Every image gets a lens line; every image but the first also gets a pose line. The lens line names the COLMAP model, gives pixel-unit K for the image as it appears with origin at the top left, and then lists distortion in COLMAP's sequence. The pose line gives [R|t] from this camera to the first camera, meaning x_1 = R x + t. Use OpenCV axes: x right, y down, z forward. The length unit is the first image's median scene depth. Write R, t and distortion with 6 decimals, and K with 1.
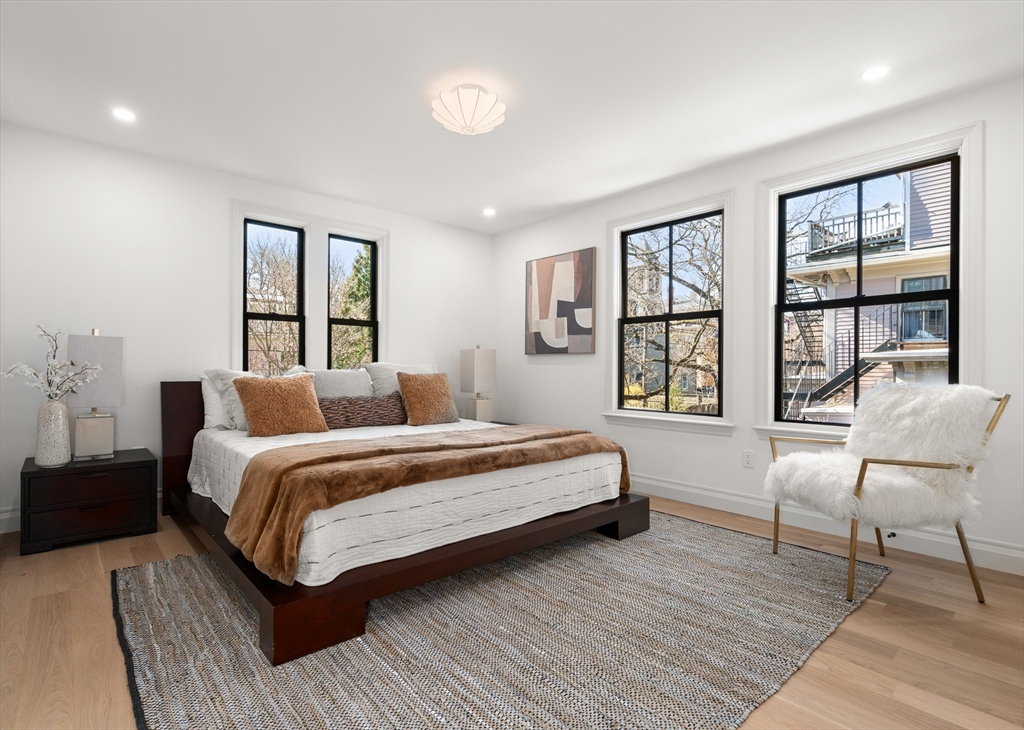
lens RADIAL K [[477.5, 0, 514.1], [0, 477.5, 361.0], [0, 0, 1]] dist [0.019579, 0.000065]
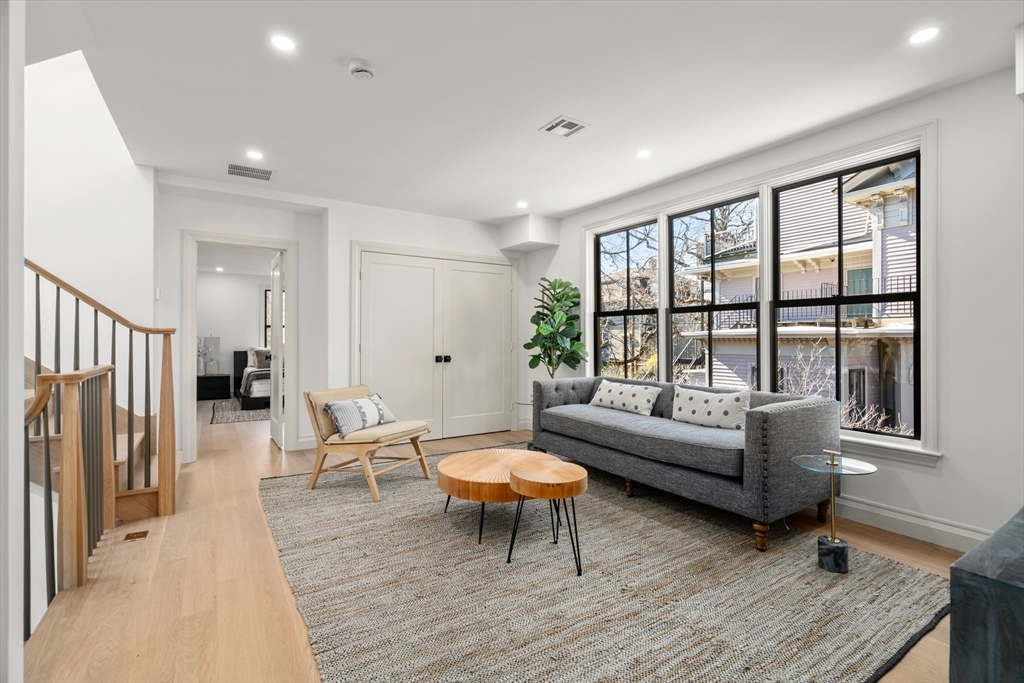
lens RADIAL K [[467.5, 0, 509.0], [0, 467.5, 338.4], [0, 0, 1]] dist [-0.003329, -0.000432]
pose [[0.982795, -0.001898, -0.184692, 0.368270], [0.001863, 0.999998, -0.000363, -0.007562], [0.184693, 0.000012, 0.982796, -0.377890]]
